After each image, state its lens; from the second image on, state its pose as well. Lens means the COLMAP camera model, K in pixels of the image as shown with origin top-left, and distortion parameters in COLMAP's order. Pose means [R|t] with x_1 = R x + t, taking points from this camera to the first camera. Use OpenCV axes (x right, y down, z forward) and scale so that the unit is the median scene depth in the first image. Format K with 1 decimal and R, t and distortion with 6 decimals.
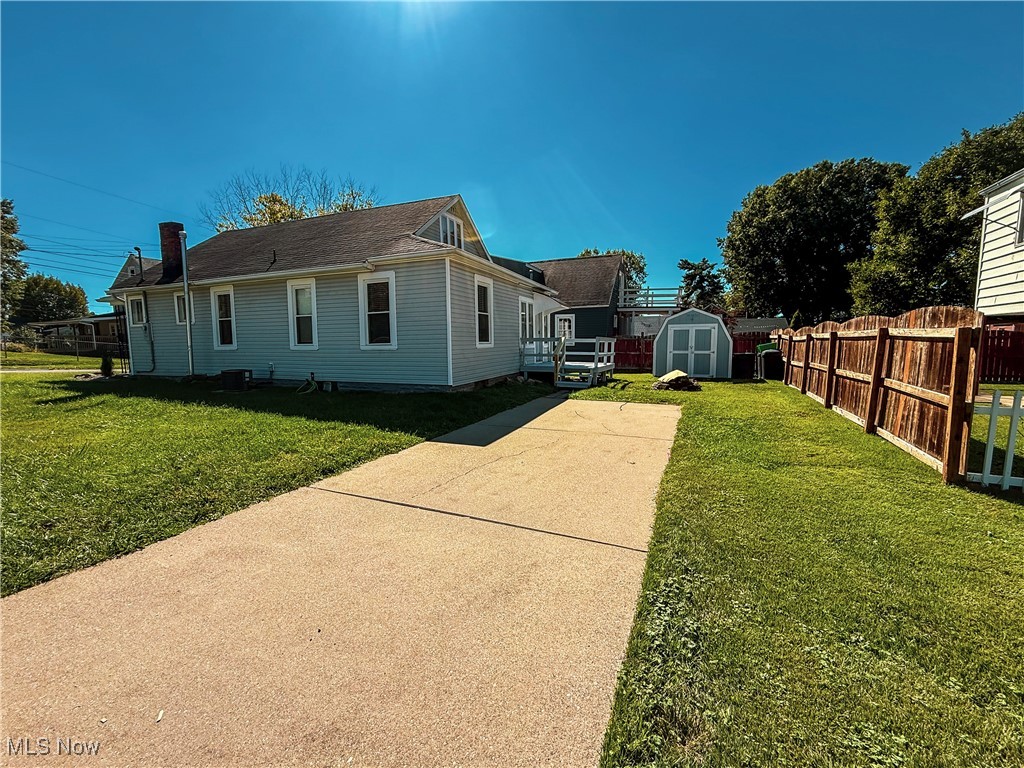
lens RADIAL K [[413.3, 0, 512.0], [0, 413.3, 384.0], [0, 0, 1]] dist [-0.000658, -0.000078]
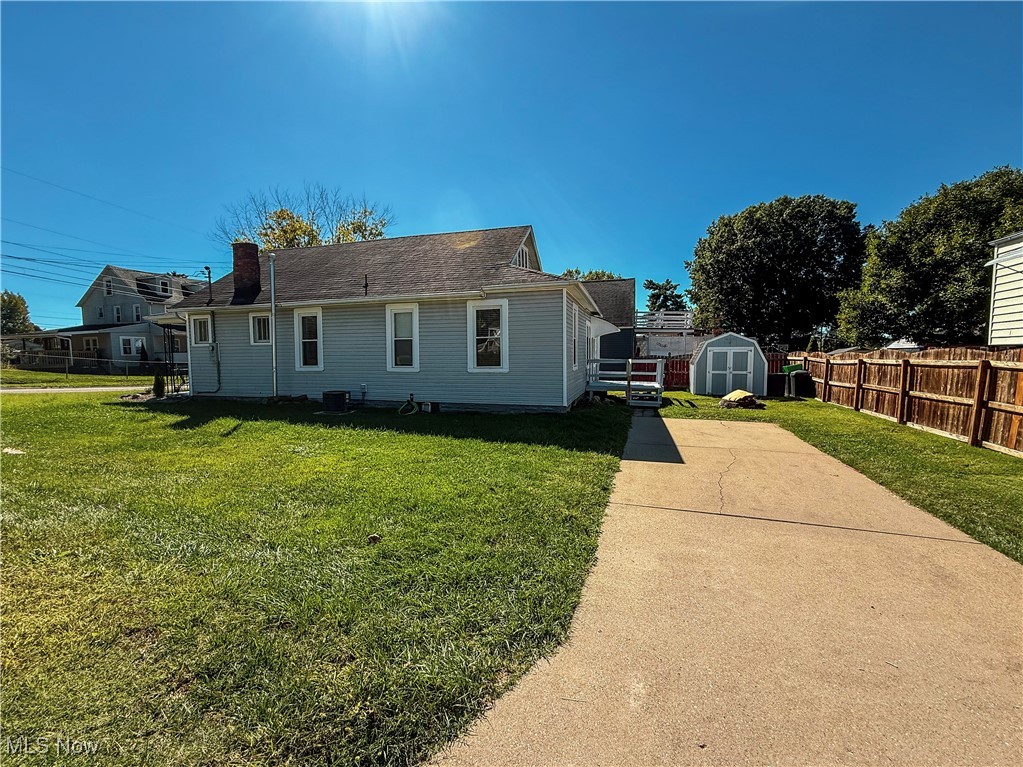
lens RADIAL K [[410.9, 0, 511.5], [0, 410.9, 383.5], [0, 0, 1]] dist [0.000393, -0.000096]
pose [[0.995655, -0.001816, 0.093105, -0.279475], [0.005058, 0.999389, -0.034596, -0.014020], [-0.092985, 0.034917, 0.995055, -0.038528]]
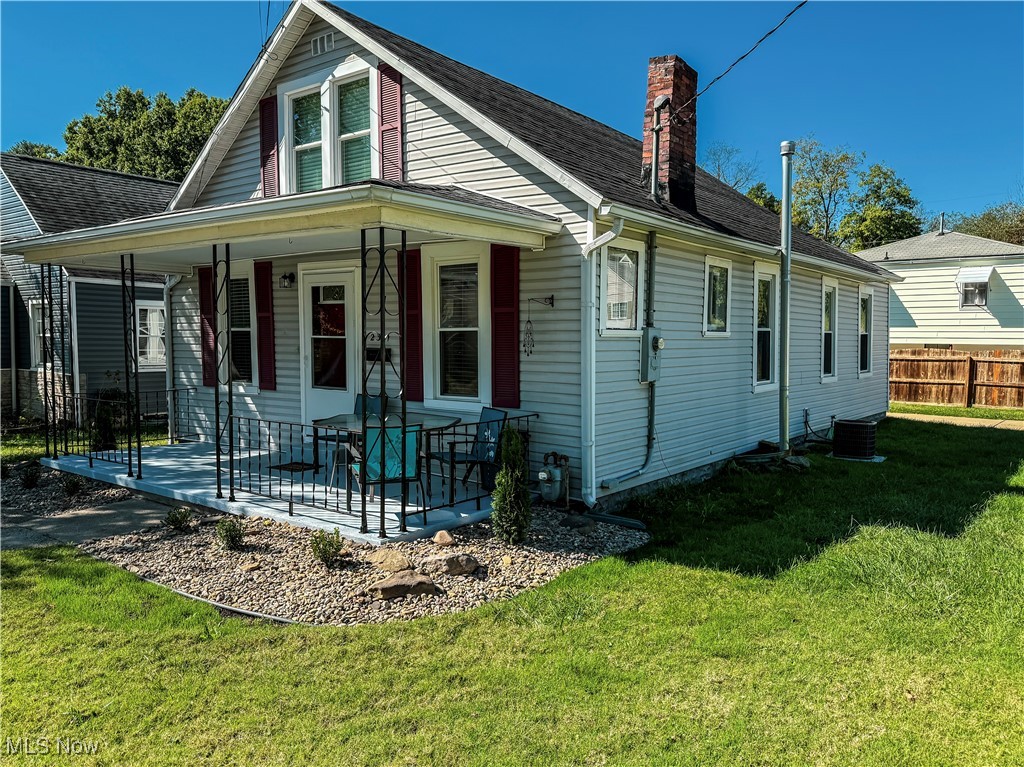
lens RADIAL K [[770.1, 0, 512.0], [0, 770.1, 383.5], [0, 0, 1]] dist [-0.003495, 0.000025]
pose [[0.270076, -0.047775, 0.961653, -1.566132], [0.083317, 0.996181, 0.026091, -0.132434], [-0.959227, 0.073076, 0.273025, 0.978426]]
